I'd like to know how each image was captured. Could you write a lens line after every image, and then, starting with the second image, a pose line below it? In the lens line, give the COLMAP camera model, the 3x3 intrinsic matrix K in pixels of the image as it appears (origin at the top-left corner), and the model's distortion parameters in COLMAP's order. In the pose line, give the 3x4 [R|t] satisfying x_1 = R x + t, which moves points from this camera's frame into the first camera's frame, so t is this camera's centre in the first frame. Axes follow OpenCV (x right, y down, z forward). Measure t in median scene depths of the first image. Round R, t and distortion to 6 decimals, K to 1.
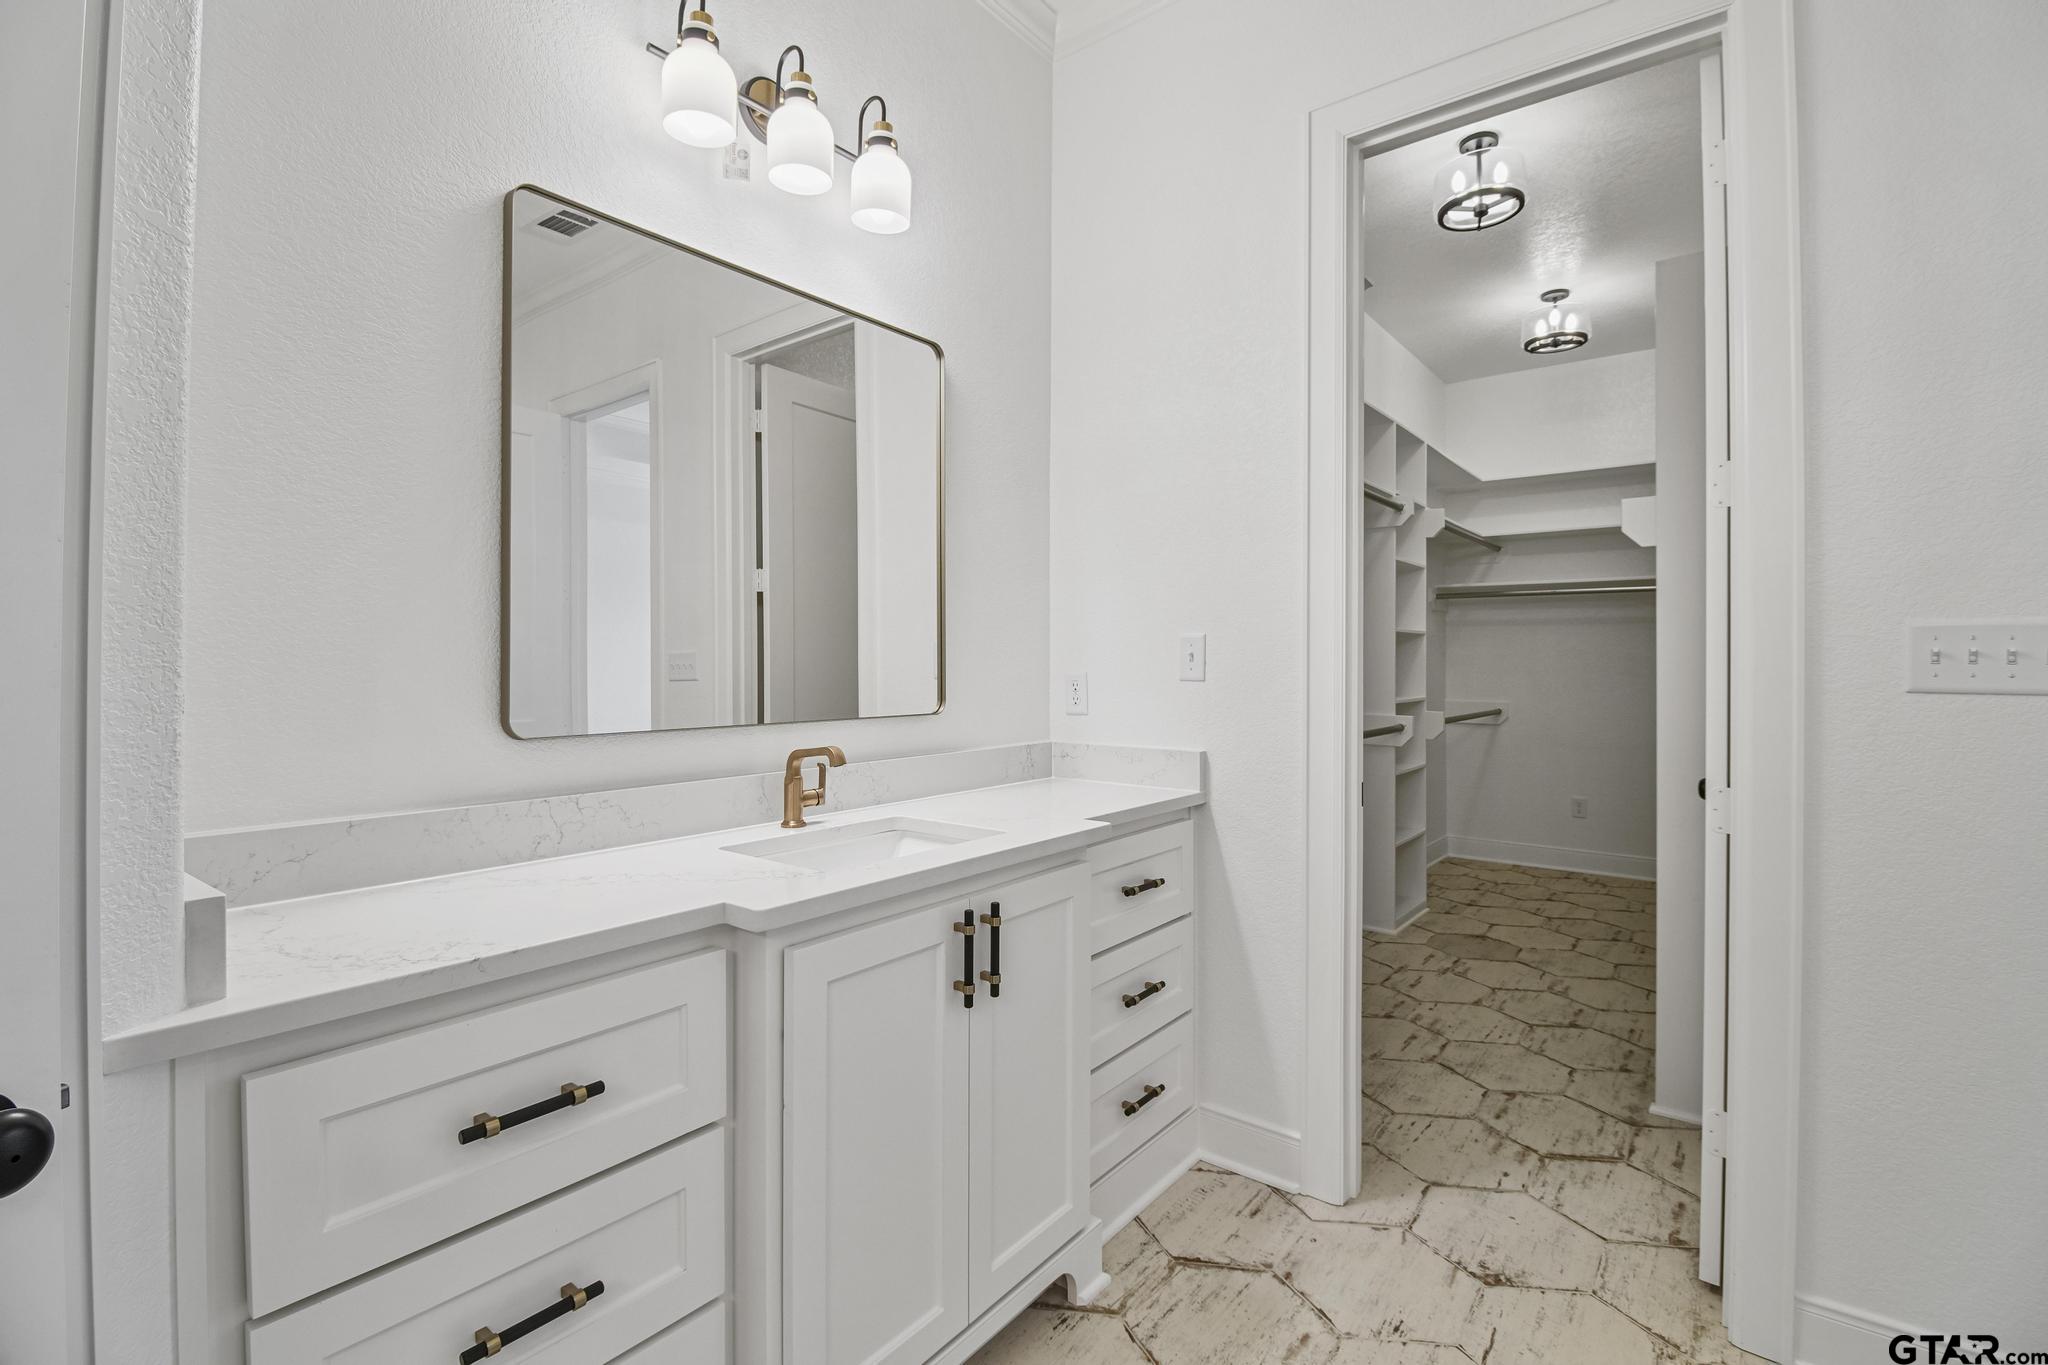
lens RADIAL K [[926.4, 0, 1040.5], [0, 926.4, 665.1], [0, 0, 1]] dist [0.019373, -0.025348]
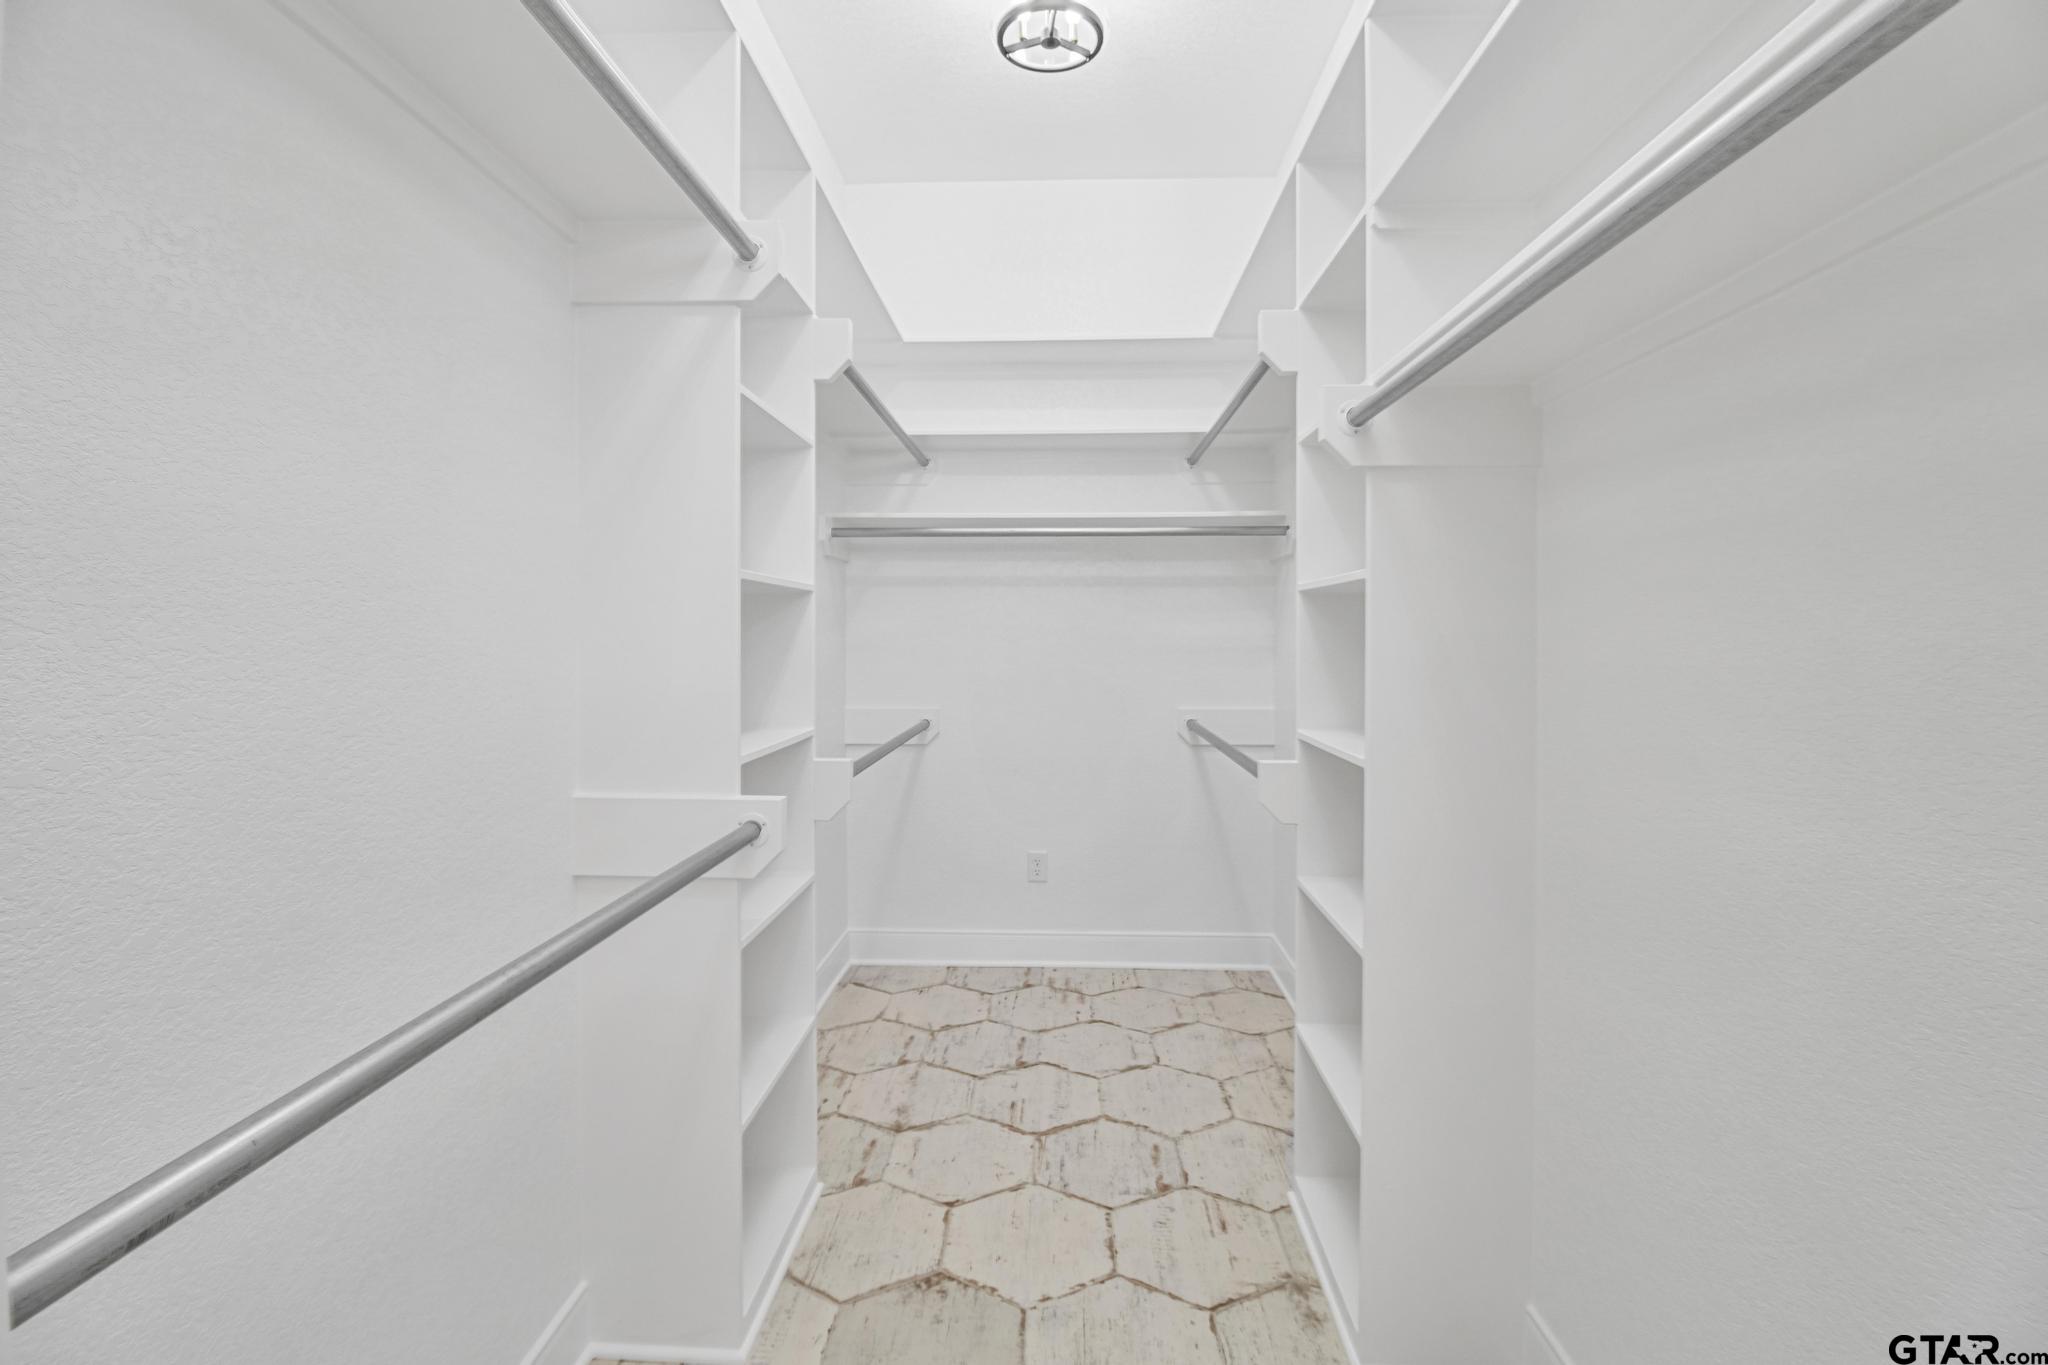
lens RADIAL K [[926.4, 0, 1040.5], [0, 926.4, 665.1], [0, 0, 1]] dist [0.019373, -0.025348]
pose [[0.806829, -0.013905, 0.590621, 0.204785], [-0.002493, 0.999634, 0.026939, -0.007267], [-0.590779, -0.023208, 0.806499, 0.494074]]
